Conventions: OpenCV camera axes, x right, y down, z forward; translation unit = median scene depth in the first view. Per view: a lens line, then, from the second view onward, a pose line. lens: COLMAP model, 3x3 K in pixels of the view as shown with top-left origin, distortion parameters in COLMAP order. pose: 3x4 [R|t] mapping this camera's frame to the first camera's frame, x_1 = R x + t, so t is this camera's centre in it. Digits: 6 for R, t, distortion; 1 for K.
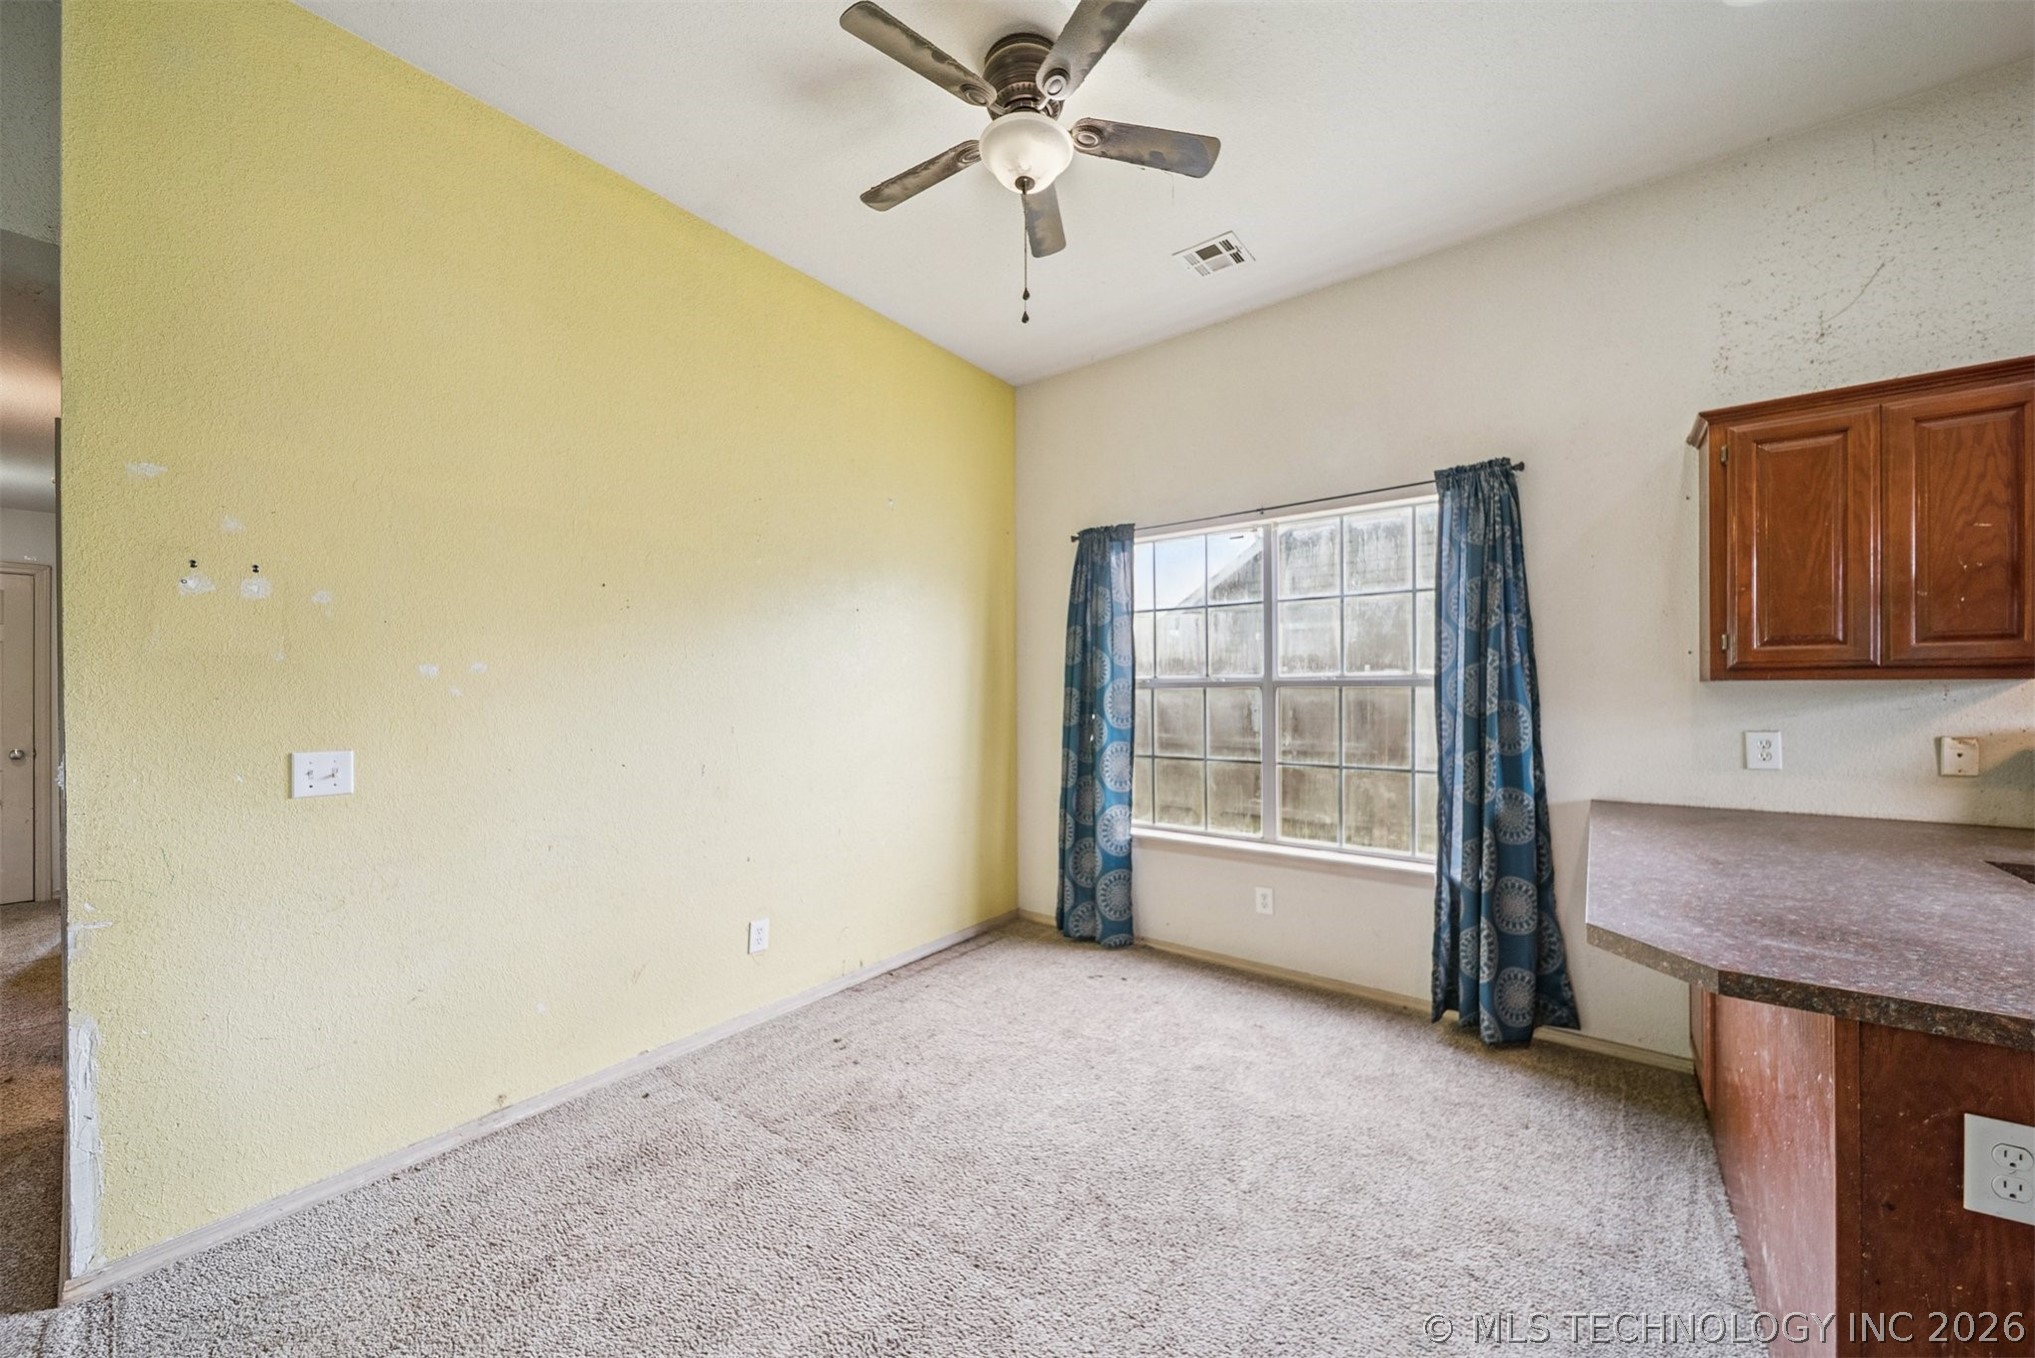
lens RADIAL K [[728.8, 0, 1022.1], [0, 728.8, 692.7], [0, 0, 1]] dist [-0.002147, -0.000538]
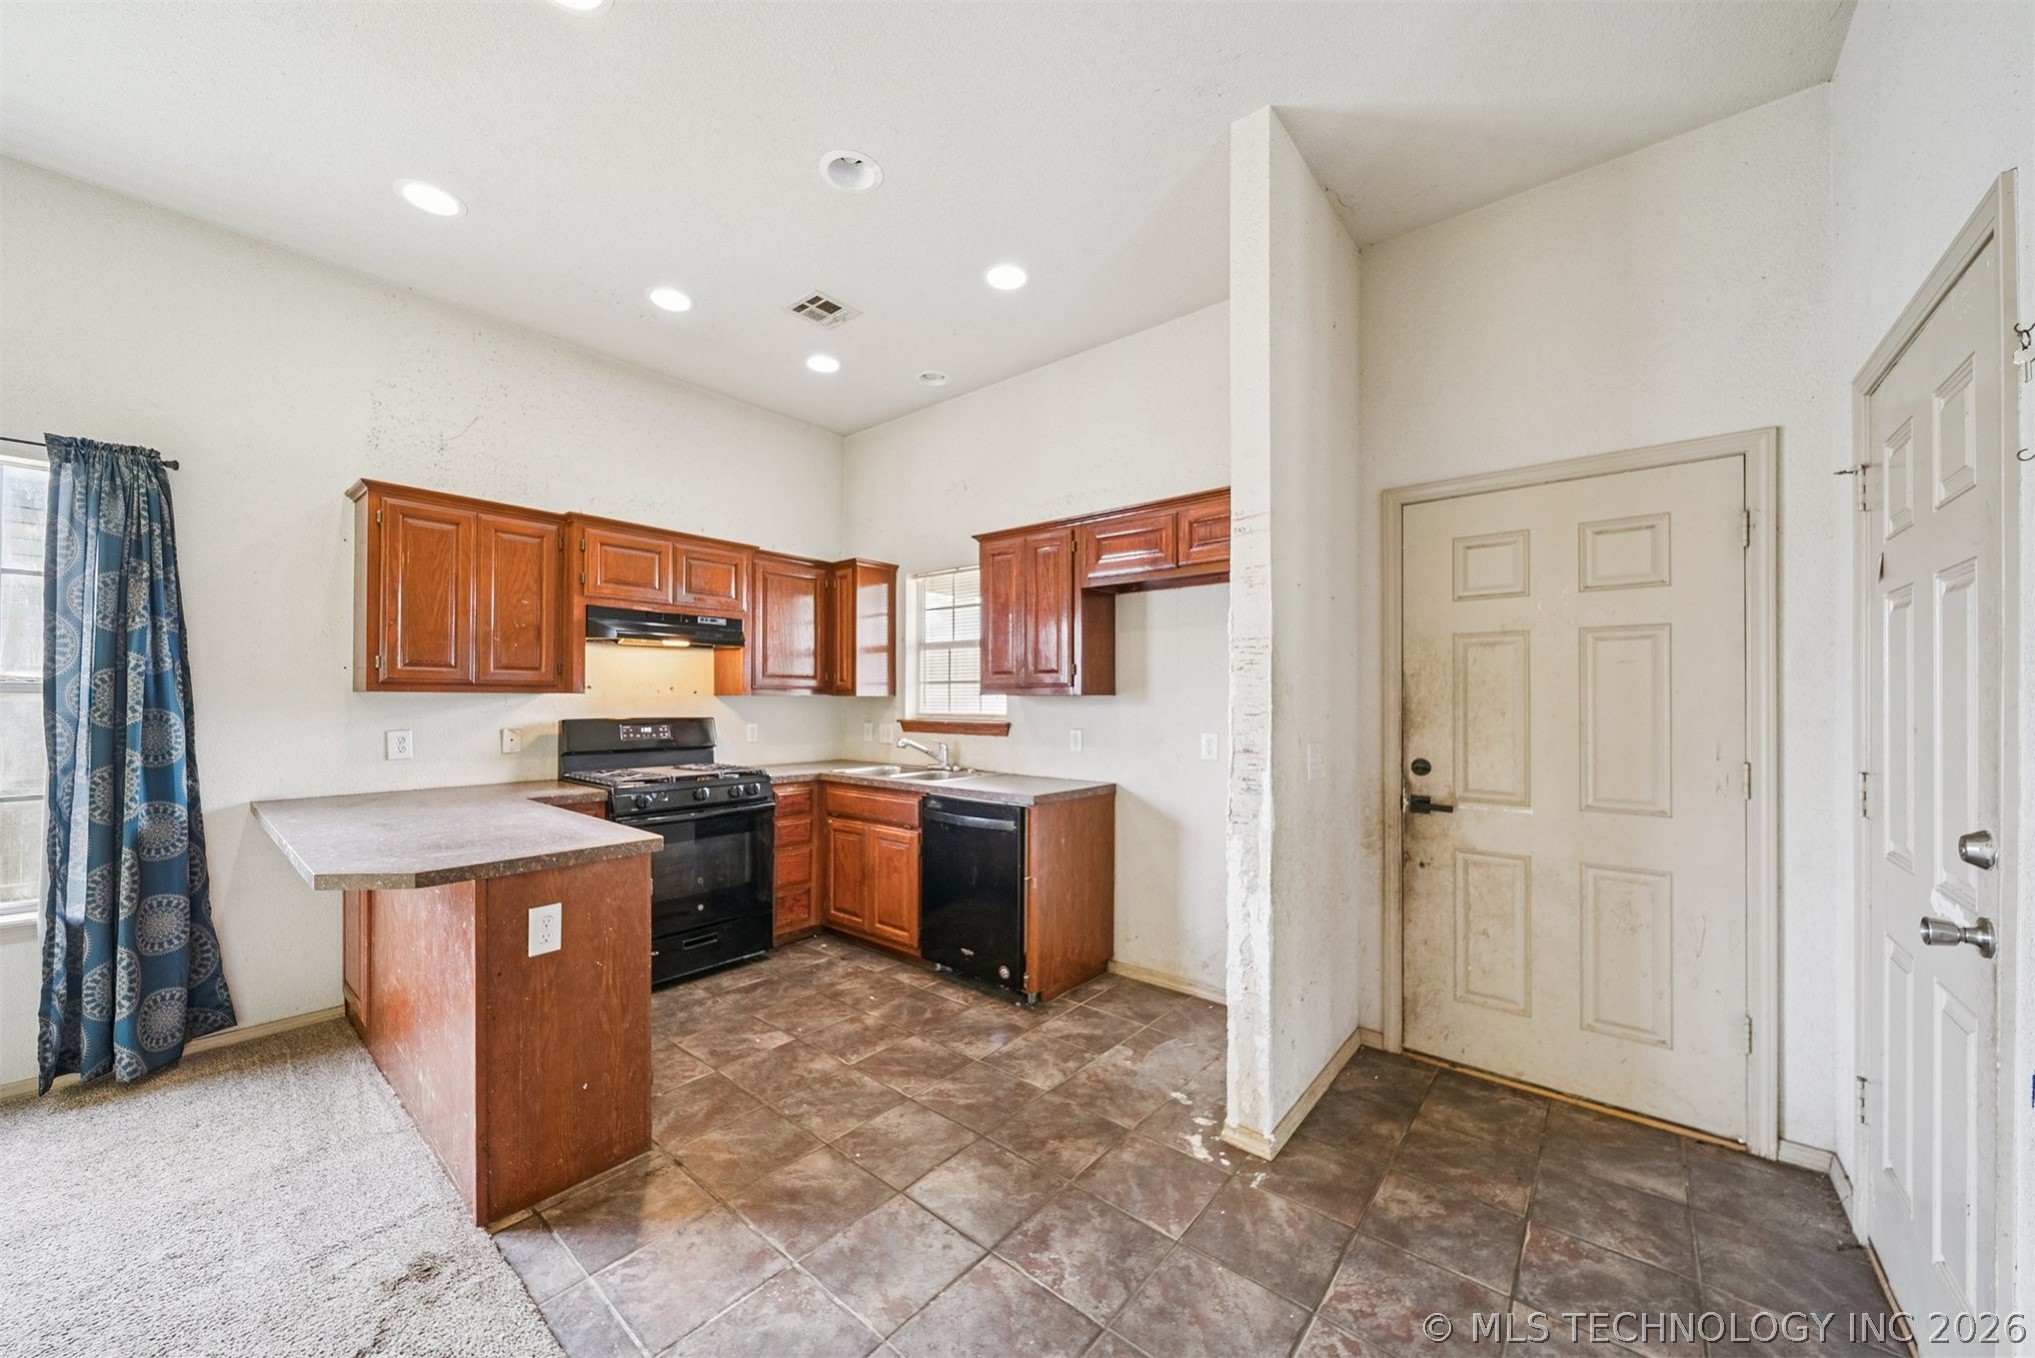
lens RADIAL K [[728.8, 0, 1022.1], [0, 728.8, 692.7], [0, 0, 1]] dist [-0.002147, -0.000538]
pose [[0.029476, 0.014577, 0.999459, -0.237953], [-0.000591, 0.999894, -0.014566, 0.003018], [-0.999565, -0.000161, 0.029481, -0.148970]]
